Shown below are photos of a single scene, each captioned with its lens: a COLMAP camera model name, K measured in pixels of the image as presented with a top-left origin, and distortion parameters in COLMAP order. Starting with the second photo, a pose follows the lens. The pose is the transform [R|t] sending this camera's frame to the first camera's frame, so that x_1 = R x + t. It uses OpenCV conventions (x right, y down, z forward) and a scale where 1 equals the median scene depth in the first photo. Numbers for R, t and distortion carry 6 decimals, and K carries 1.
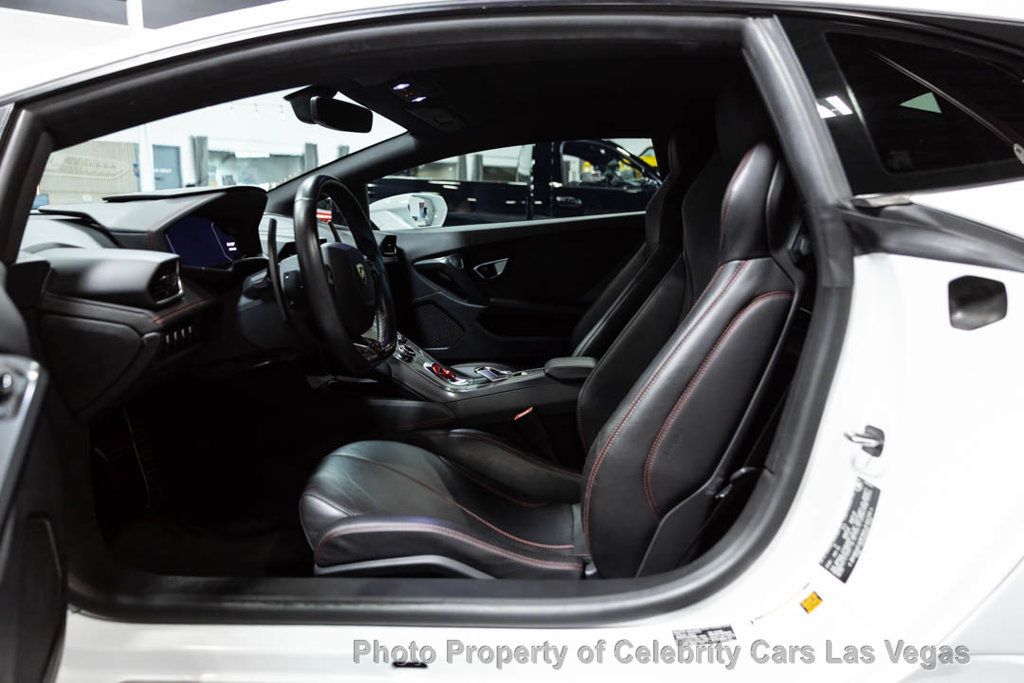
lens RADIAL K [[738.6, 0, 492.2], [0, 738.6, 348.4], [0, 0, 1]] dist [0.005731, 0.002726]
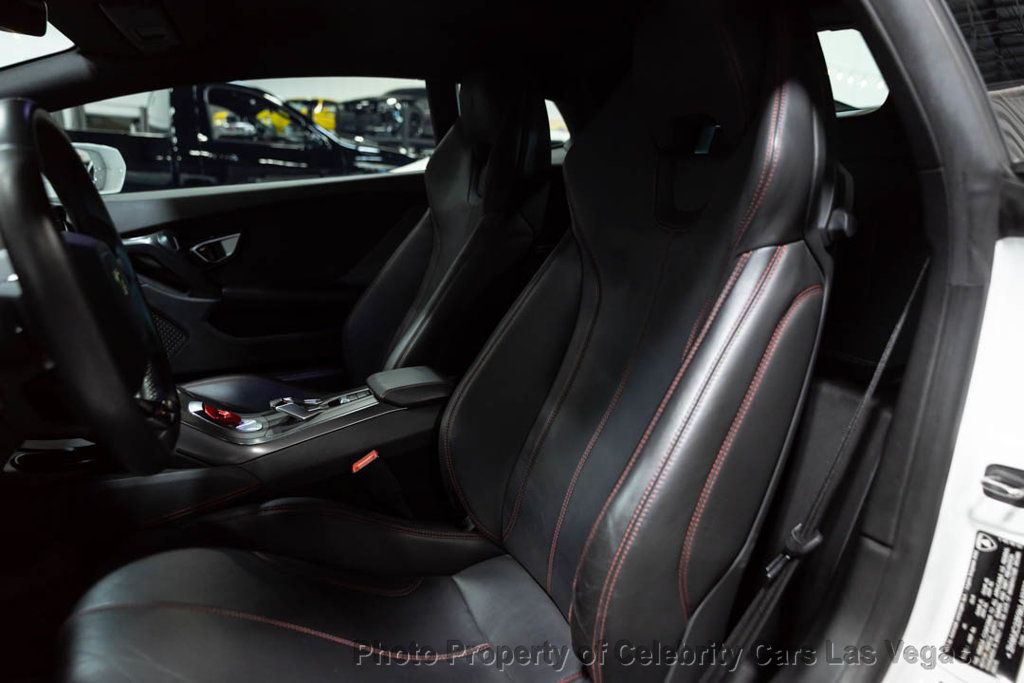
lens RADIAL K [[738.6, 0, 500.4], [0, 738.6, 336.5], [0, 0, 1]] dist [0.005731, 0.002726]
pose [[0.882706, -0.099016, 0.459375, -0.147922], [0.080625, 0.994965, 0.059536, -0.059885], [-0.462957, -0.015516, 0.886245, 0.303024]]
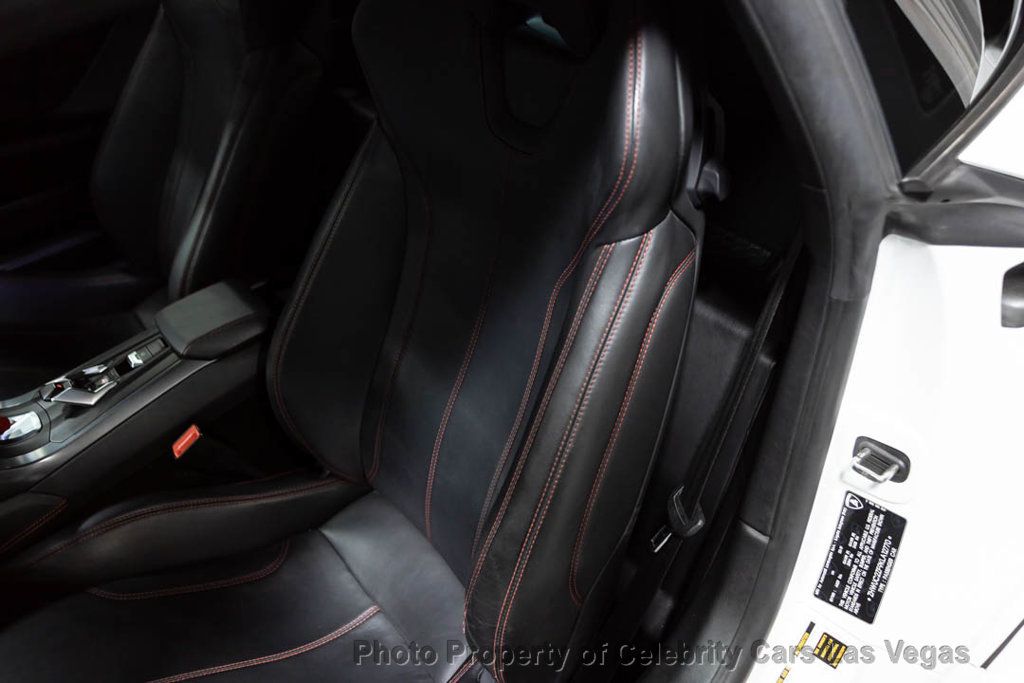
lens RADIAL K [[871.9, 0, 511.0], [0, 871.9, 341.3], [0, 0, 1]] dist [0.022491, -0.000150]
pose [[0.729817, -0.444705, 0.519235, -0.090449], [0.184685, 0.859523, 0.476562, -0.250055], [-0.658224, -0.251908, 0.709425, 0.340528]]
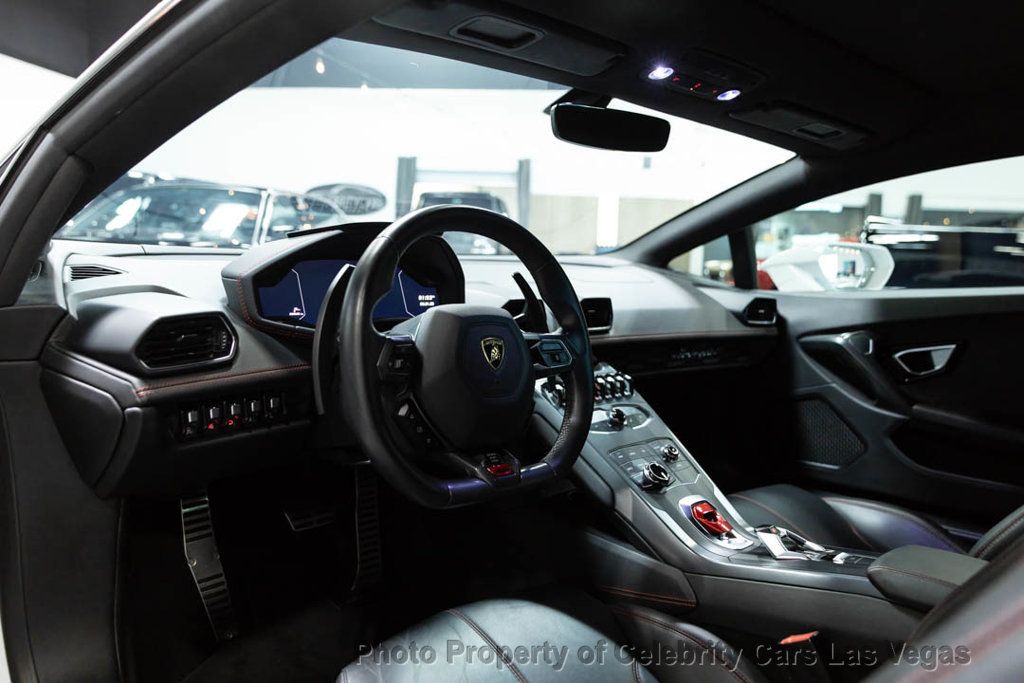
lens RADIAL K [[738.6, 0, 504.9], [0, 738.6, 346.7], [0, 0, 1]] dist [0.005731, 0.002726]
pose [[0.758904, 0.101175, -0.643295, 0.197968], [-0.147110, 0.988956, -0.018008, -0.078266], [0.634369, 0.108301, 0.765407, 0.405951]]
